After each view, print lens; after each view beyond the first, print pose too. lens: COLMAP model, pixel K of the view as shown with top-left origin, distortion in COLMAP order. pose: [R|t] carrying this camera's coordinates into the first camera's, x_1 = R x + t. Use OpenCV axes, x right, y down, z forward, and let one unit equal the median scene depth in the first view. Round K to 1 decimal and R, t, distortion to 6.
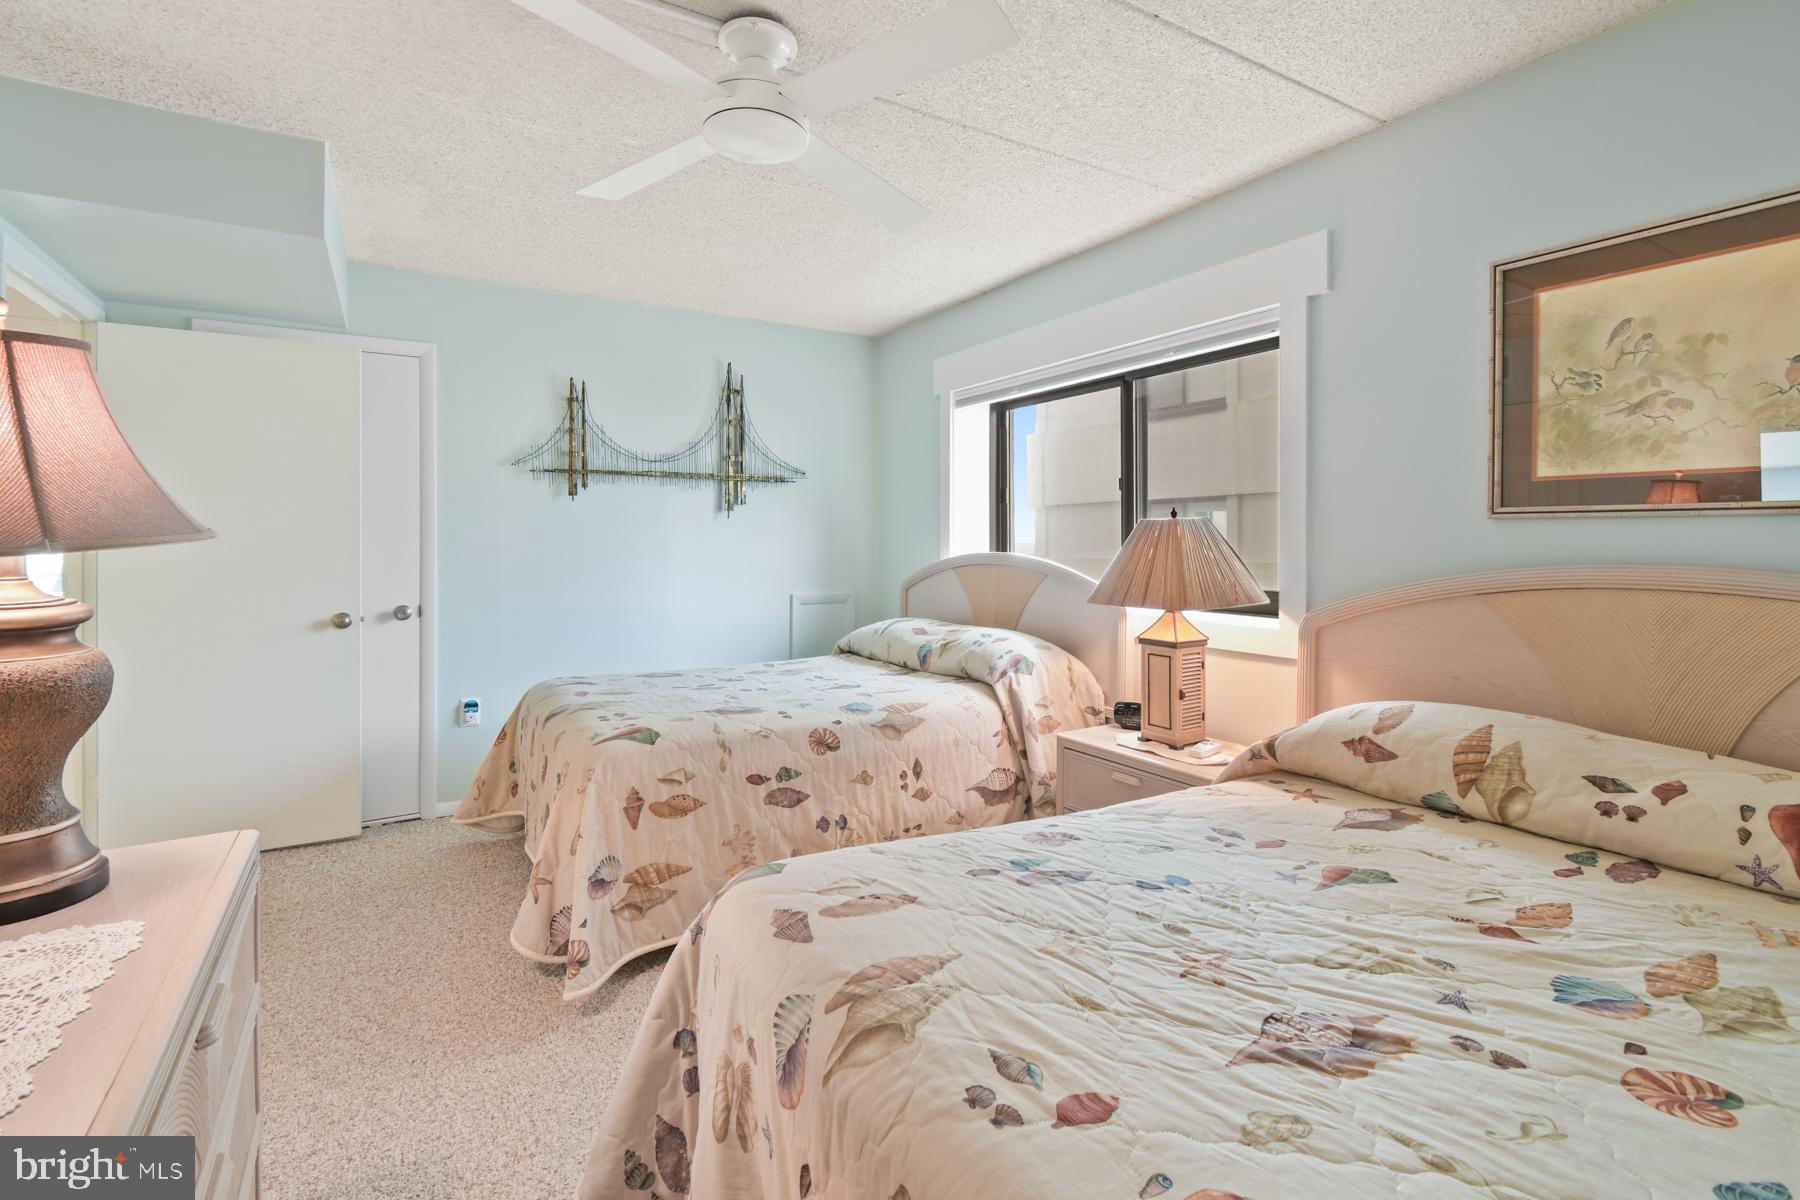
lens RADIAL K [[836.0, 0, 892.7], [0, 836.0, 570.4], [0, 0, 1]] dist [0.000132, -0.000110]
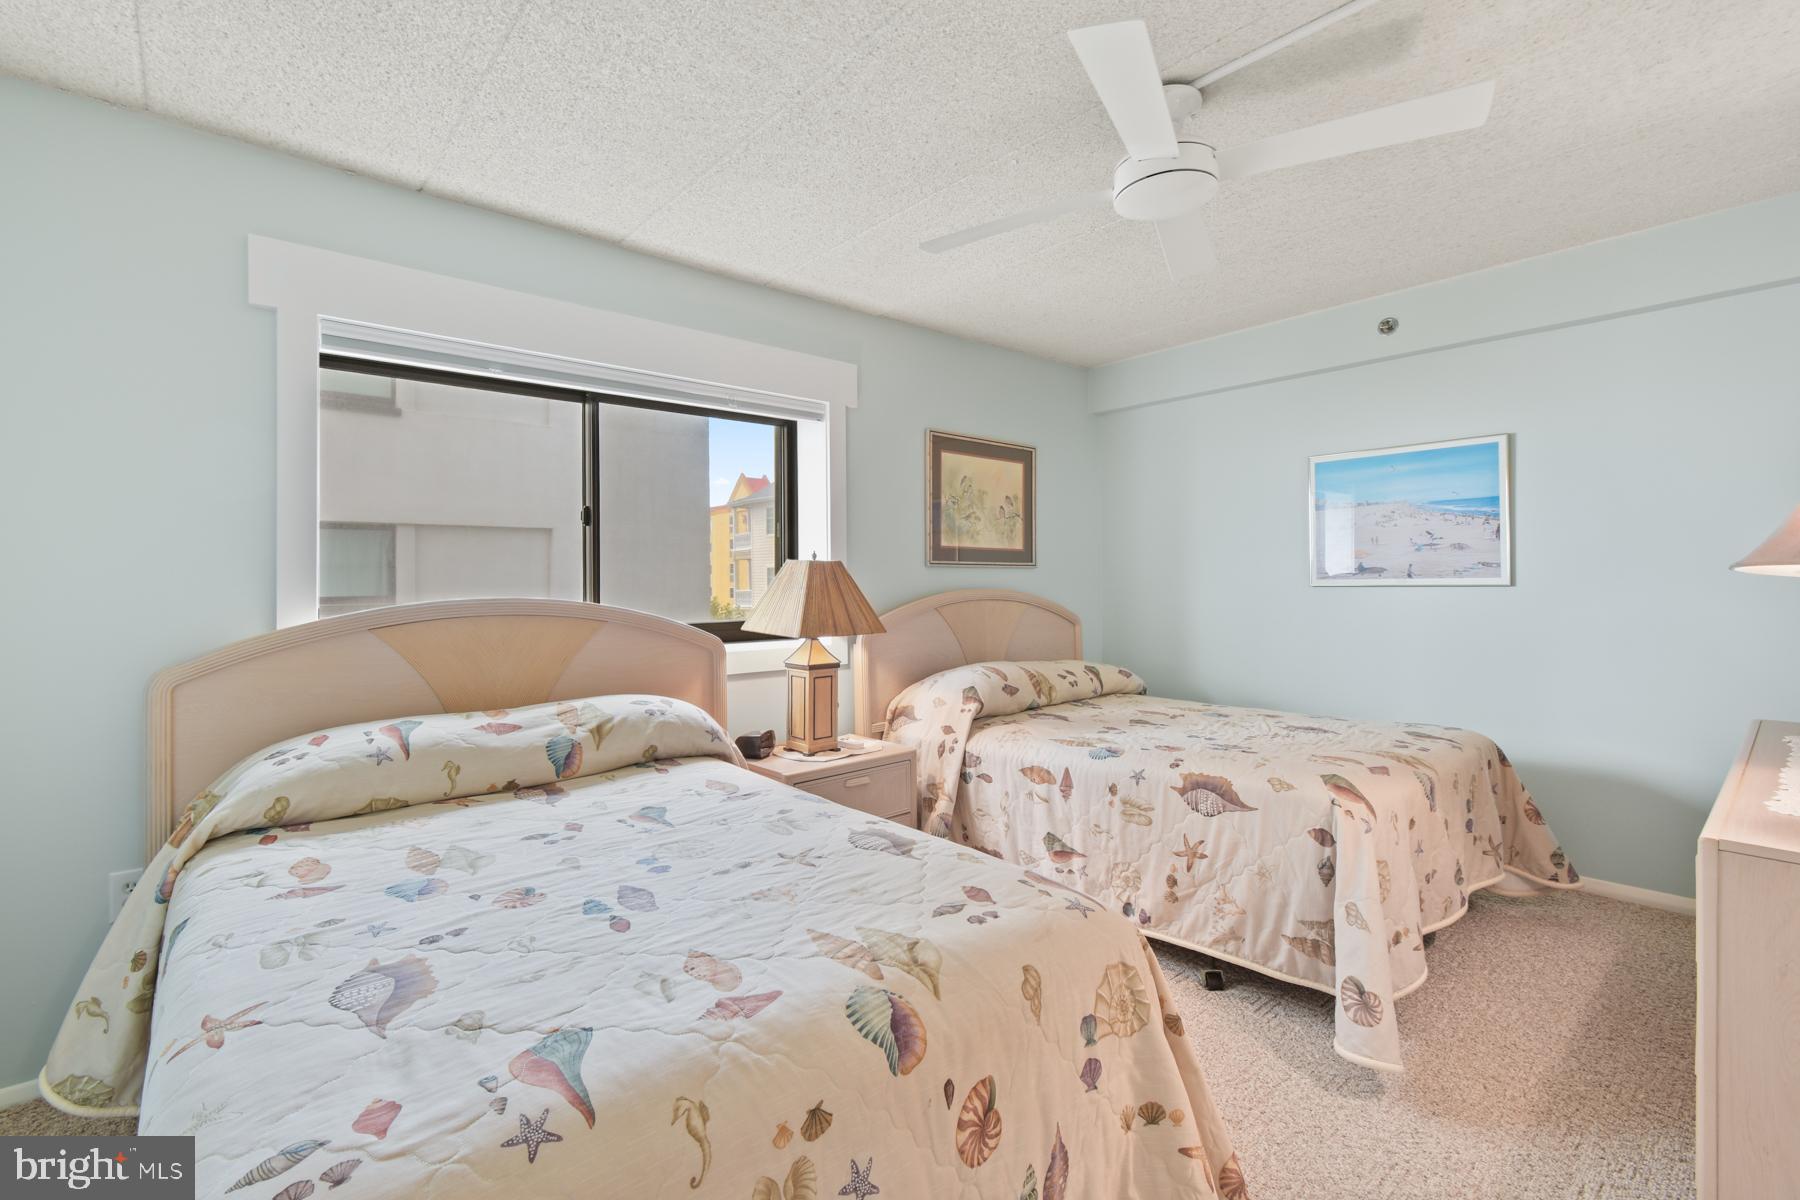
lens RADIAL K [[800.2, 0, 871.3], [0, 800.2, 603.6], [0, 0, 1]] dist [0.000308, 0.000151]
pose [[-0.155312, -0.028787, 0.987446, -0.944265], [0.041881, 0.998485, 0.035696, -0.045126], [-0.986977, 0.046899, -0.153871, 1.305032]]
